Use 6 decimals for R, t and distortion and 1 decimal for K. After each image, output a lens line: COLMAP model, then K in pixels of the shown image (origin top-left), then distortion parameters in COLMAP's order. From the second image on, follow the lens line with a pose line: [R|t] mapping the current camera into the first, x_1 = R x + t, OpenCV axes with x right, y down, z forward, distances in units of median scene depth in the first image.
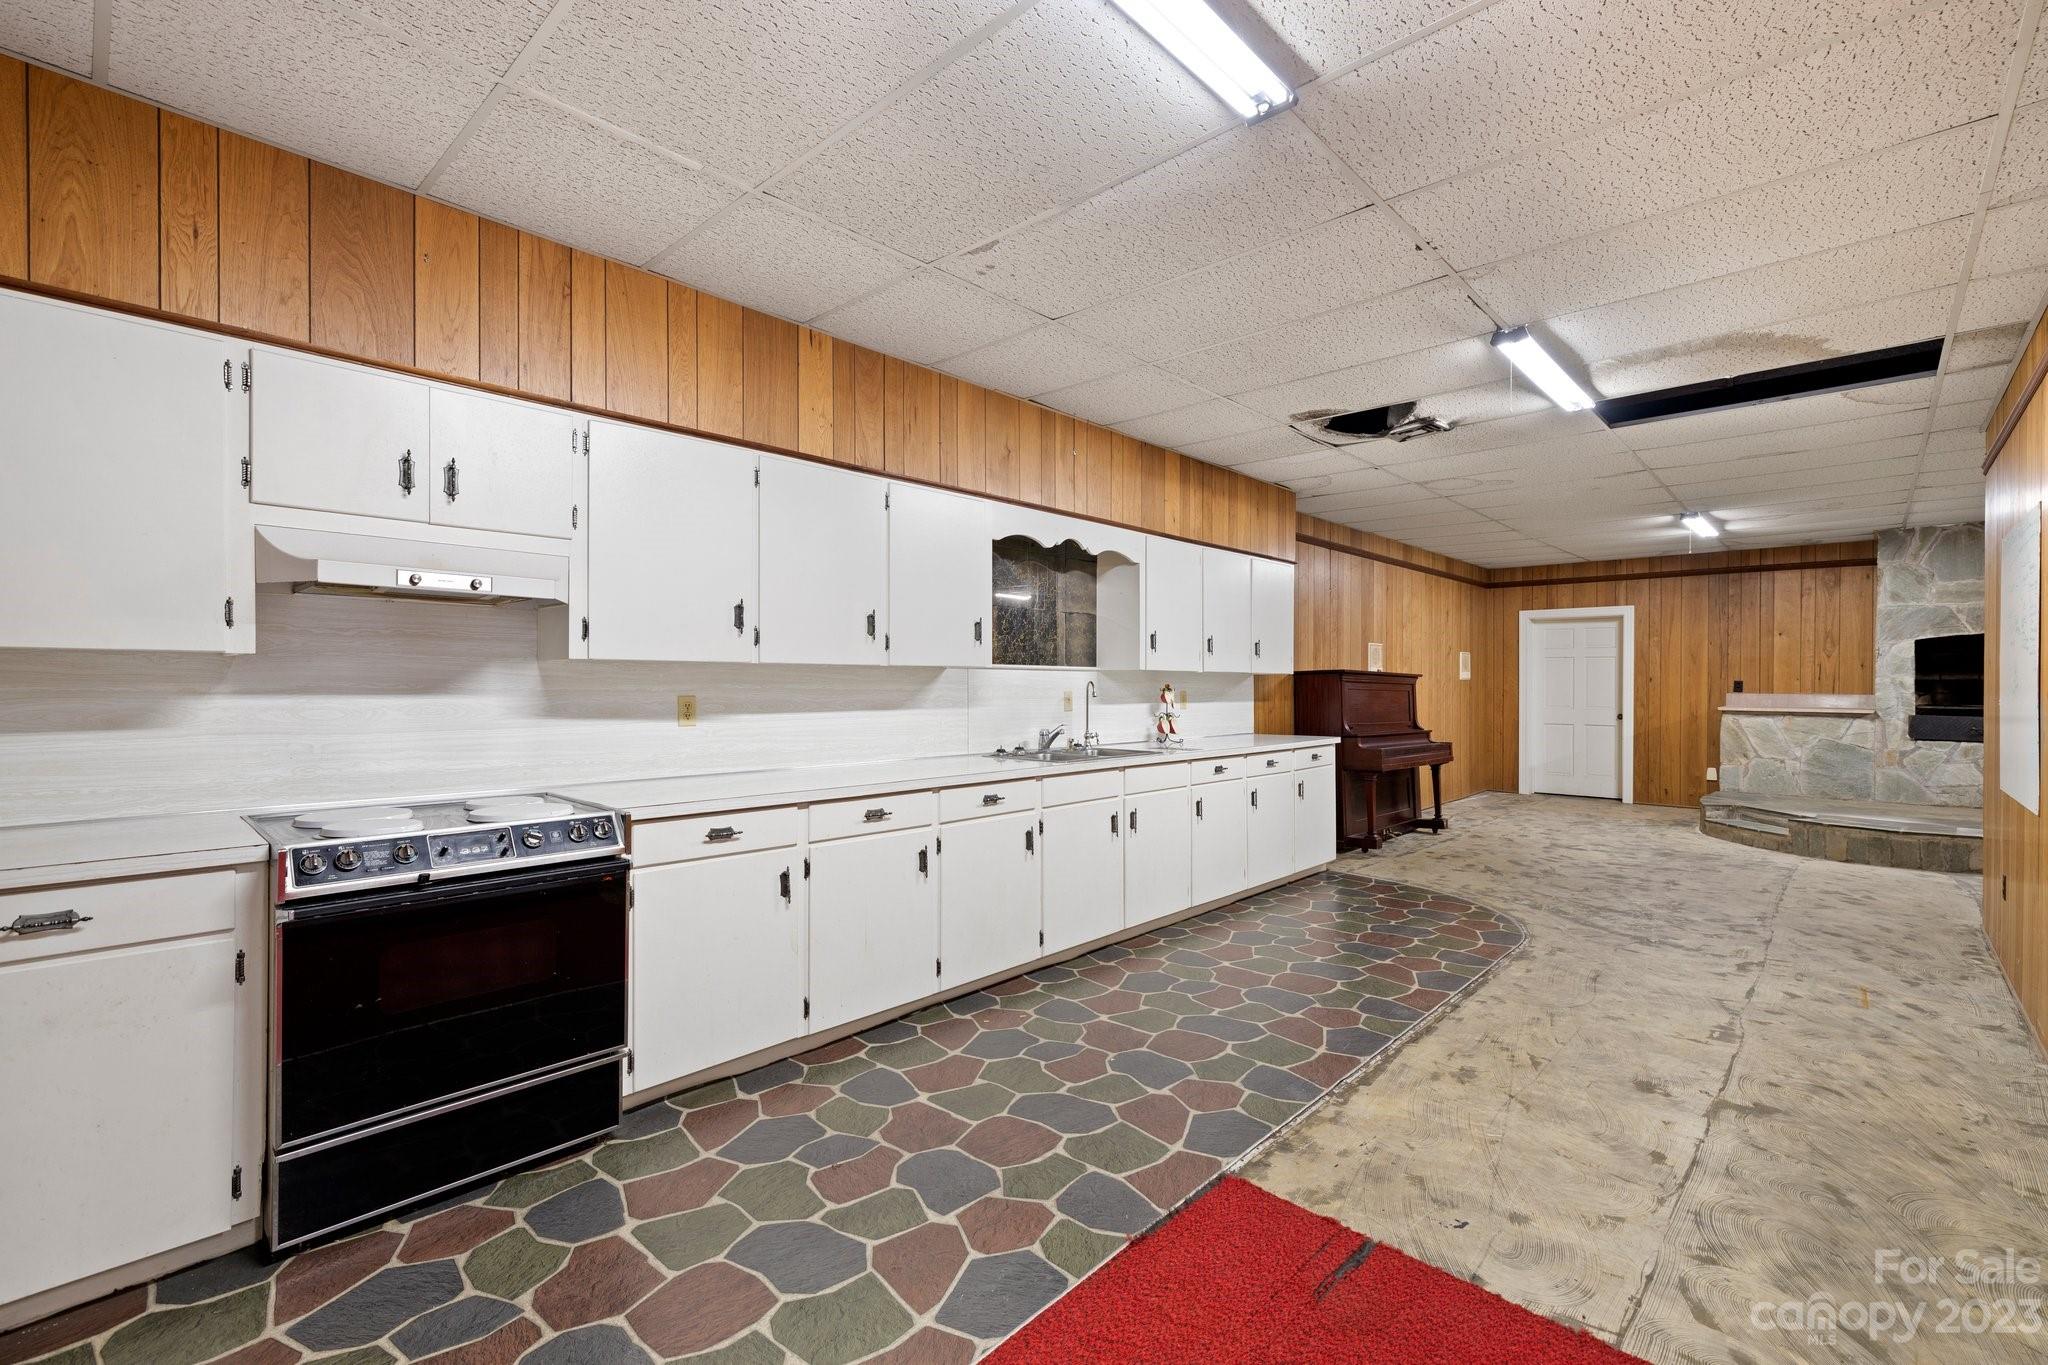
lens RADIAL K [[880.1, 0, 1020.0], [0, 880.1, 684.6], [0, 0, 1]] dist [0.011179, 0.000281]
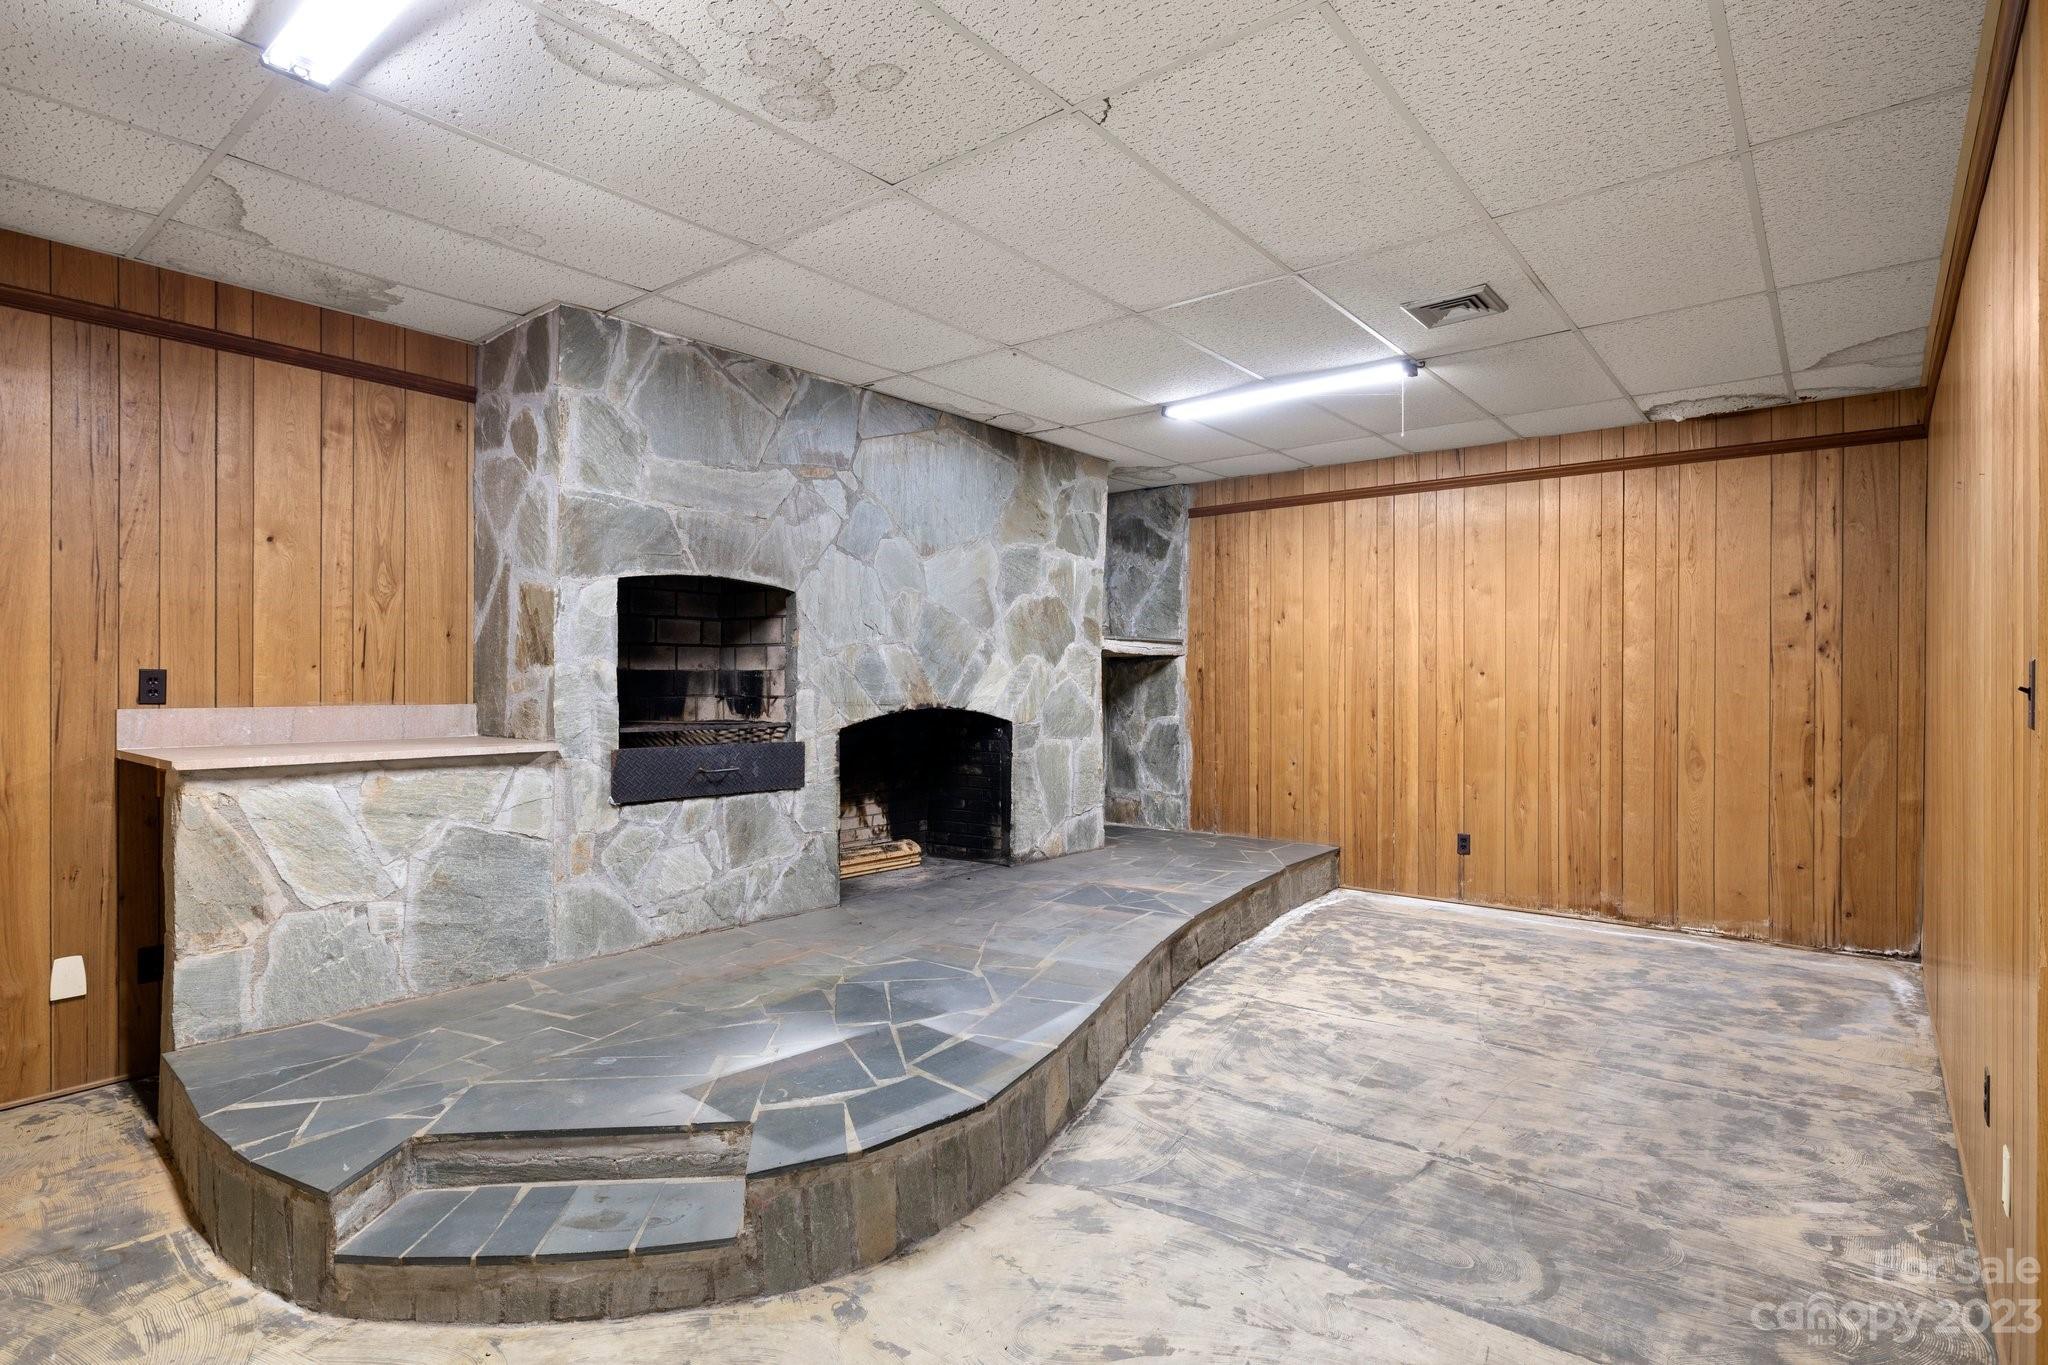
lens RADIAL K [[1027.4, 0, 1037.0], [0, 1027.4, 679.8], [0, 0, 1]] dist [0.005958, 0.000924]
pose [[-0.070686, -0.003481, 0.997493, 0.482131], [0.002757, 0.999989, 0.003685, -0.001271], [-0.997495, 0.003011, -0.070676, 0.826679]]
